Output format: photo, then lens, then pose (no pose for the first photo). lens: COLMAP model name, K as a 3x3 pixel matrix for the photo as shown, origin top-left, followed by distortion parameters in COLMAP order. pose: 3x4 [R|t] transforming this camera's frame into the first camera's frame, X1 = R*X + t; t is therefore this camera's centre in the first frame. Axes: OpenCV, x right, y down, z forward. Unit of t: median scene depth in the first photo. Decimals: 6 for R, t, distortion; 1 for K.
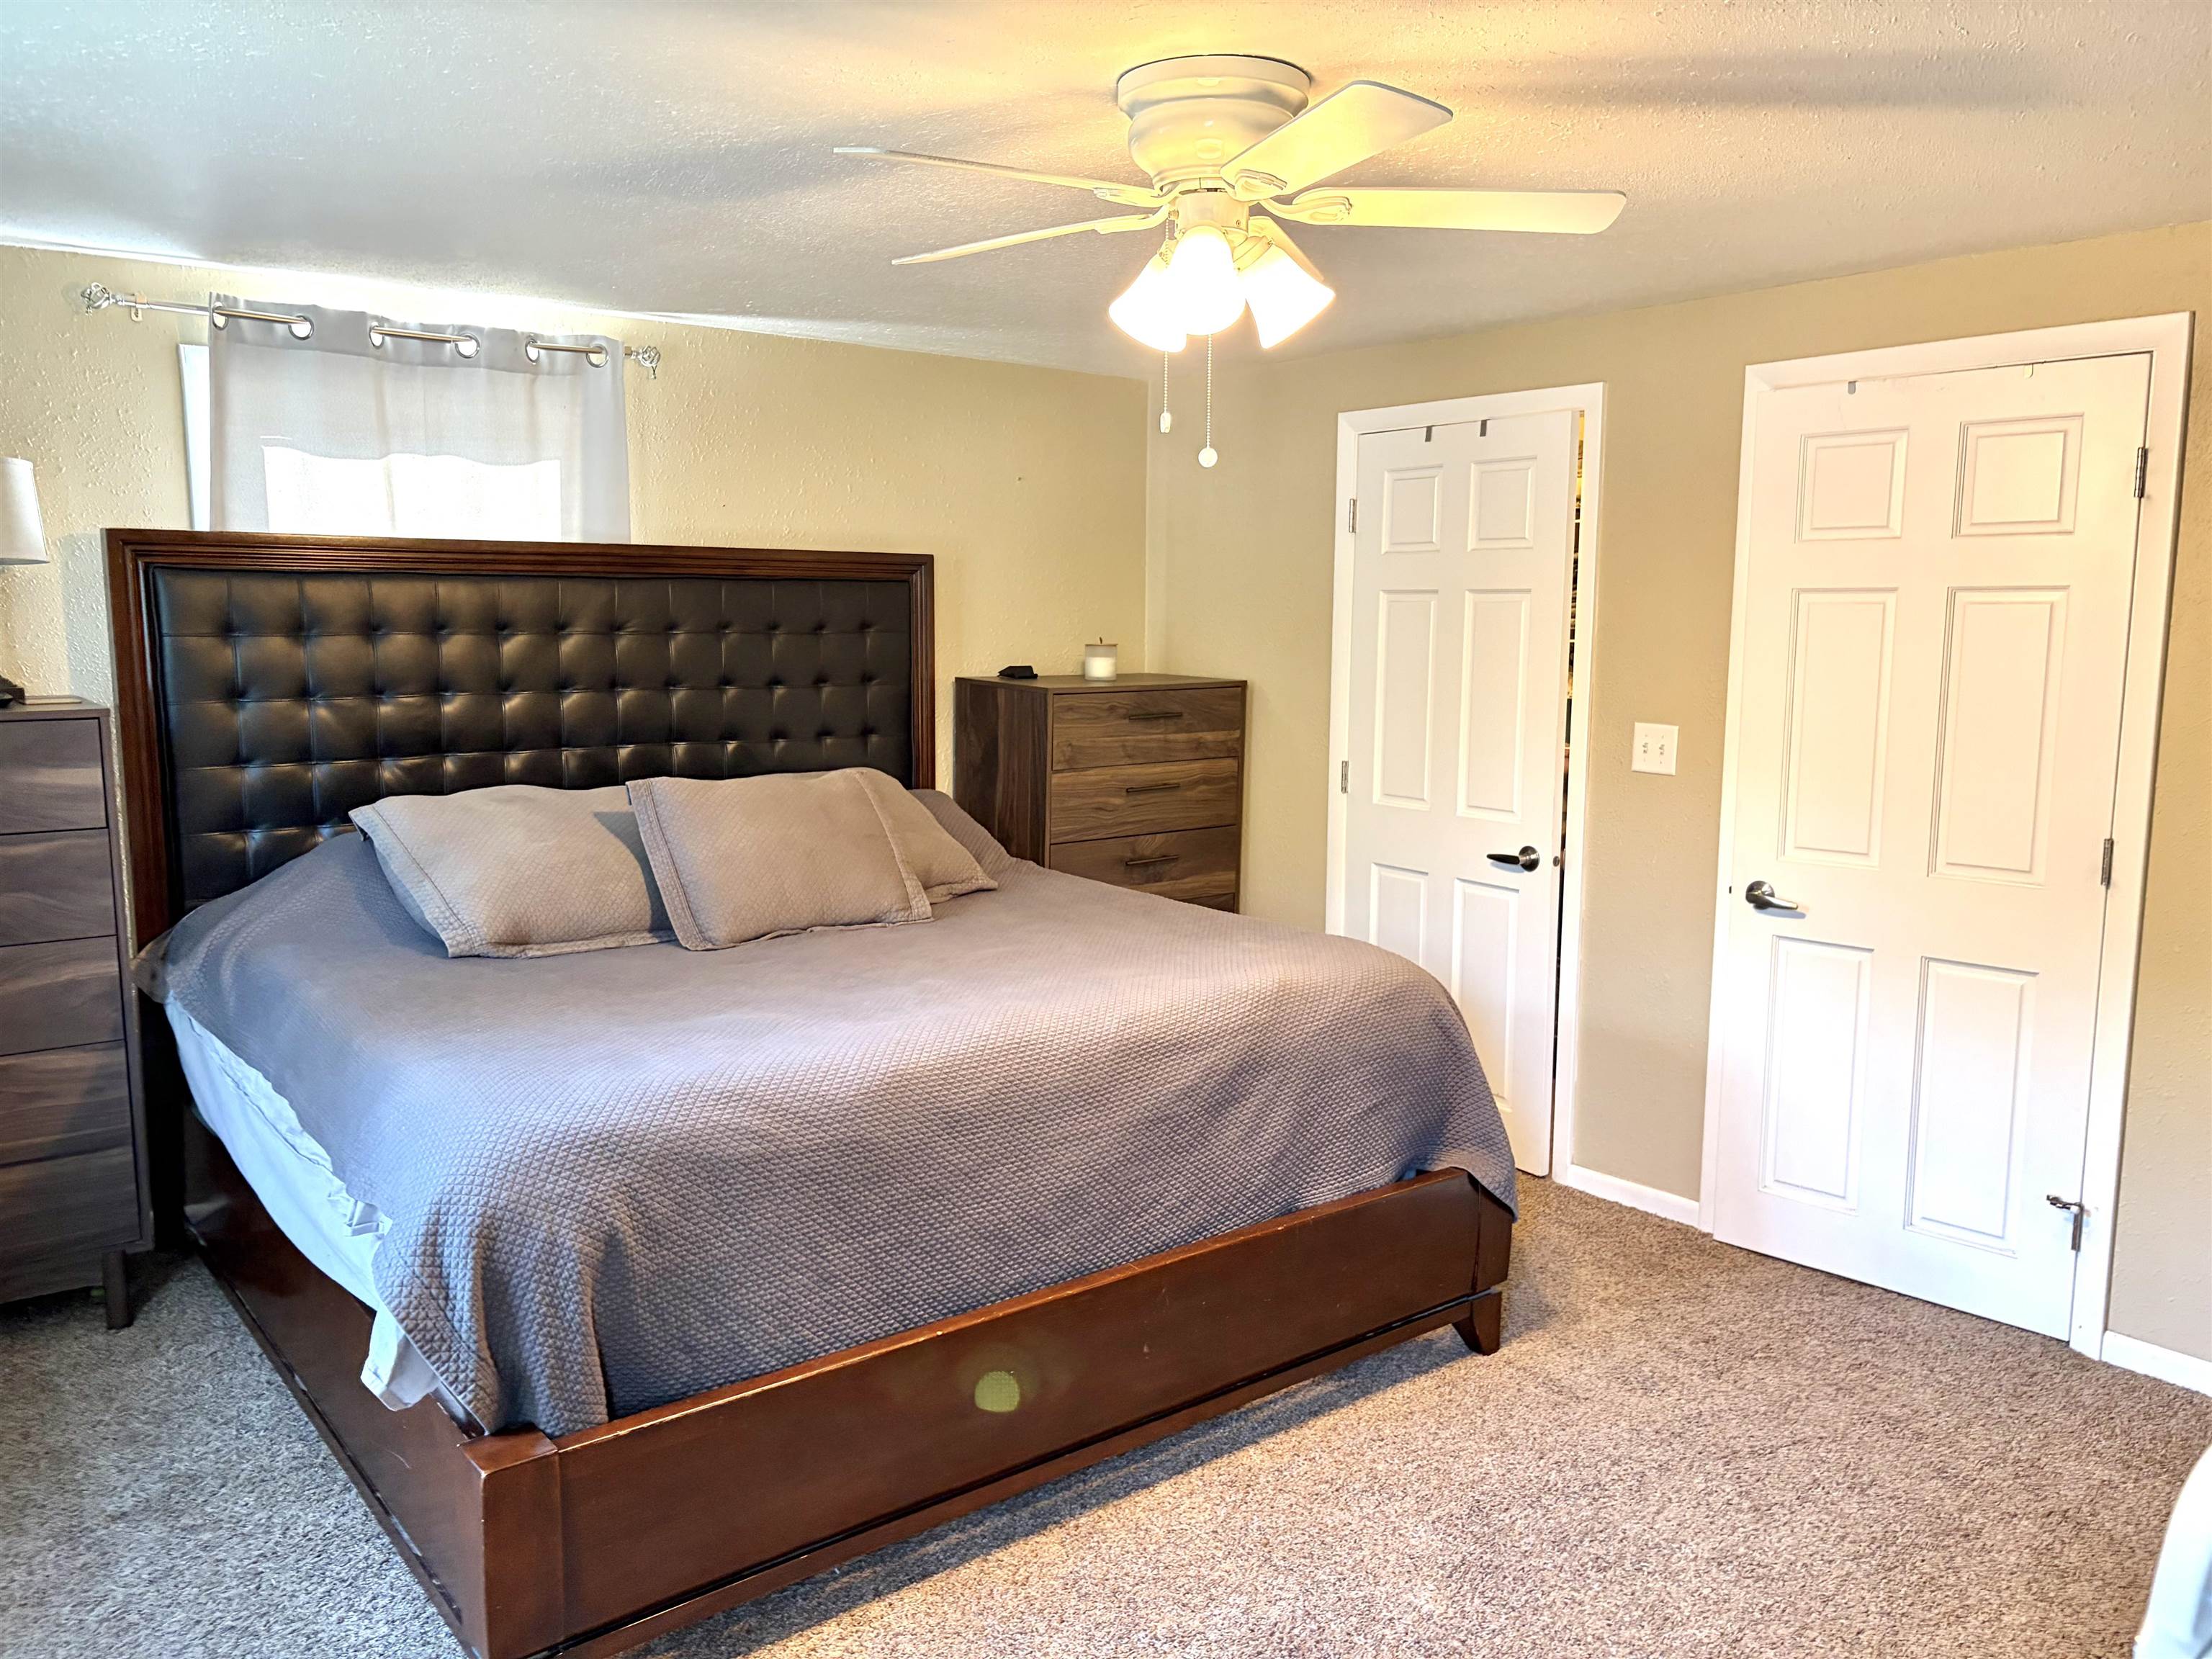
lens RADIAL K [[1686.2, 0, 1106.0], [0, 1686.2, 829.5], [0, 0, 1]] dist [-0.023614, 0.000924]
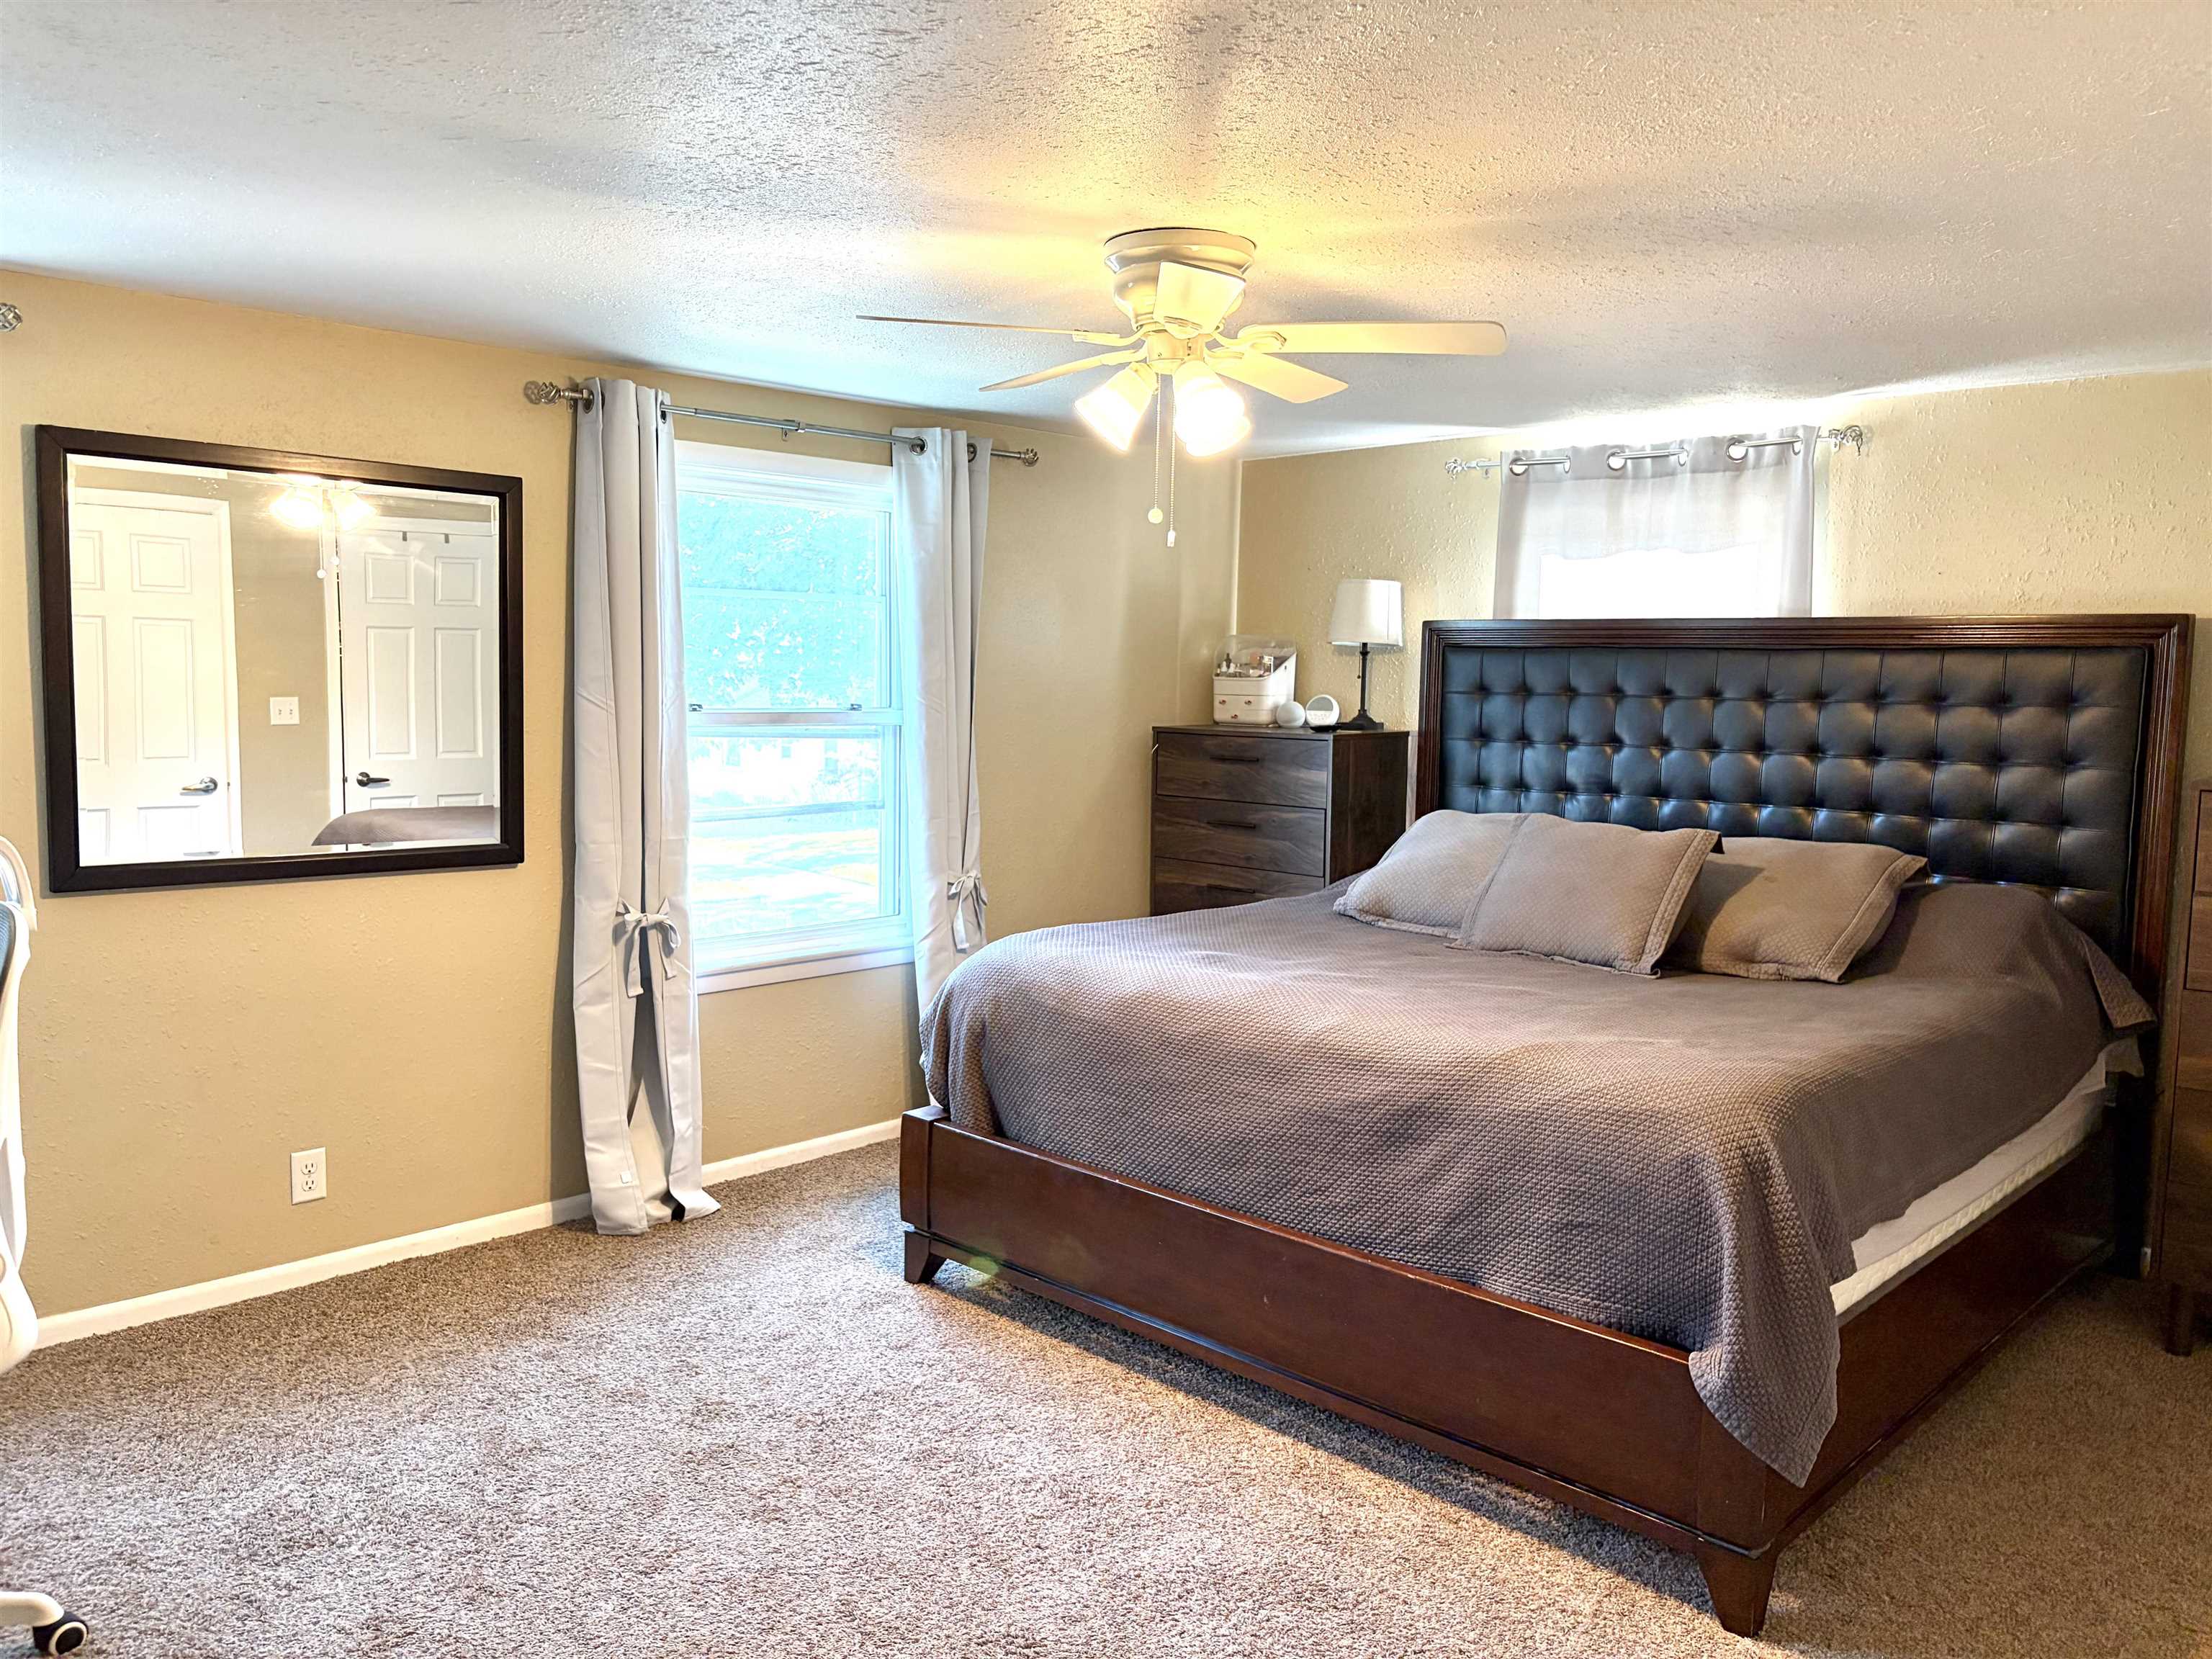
lens RADIAL K [[1663.6, 0, 1111.1], [0, 1663.6, 837.2], [0, 0, 1]] dist [0.048536, -0.068158]
pose [[0.119133, 0.095560, -0.988269, 0.785507], [-0.142799, 0.986658, 0.078190, -0.057609], [0.982556, 0.131809, 0.131189, 0.488933]]
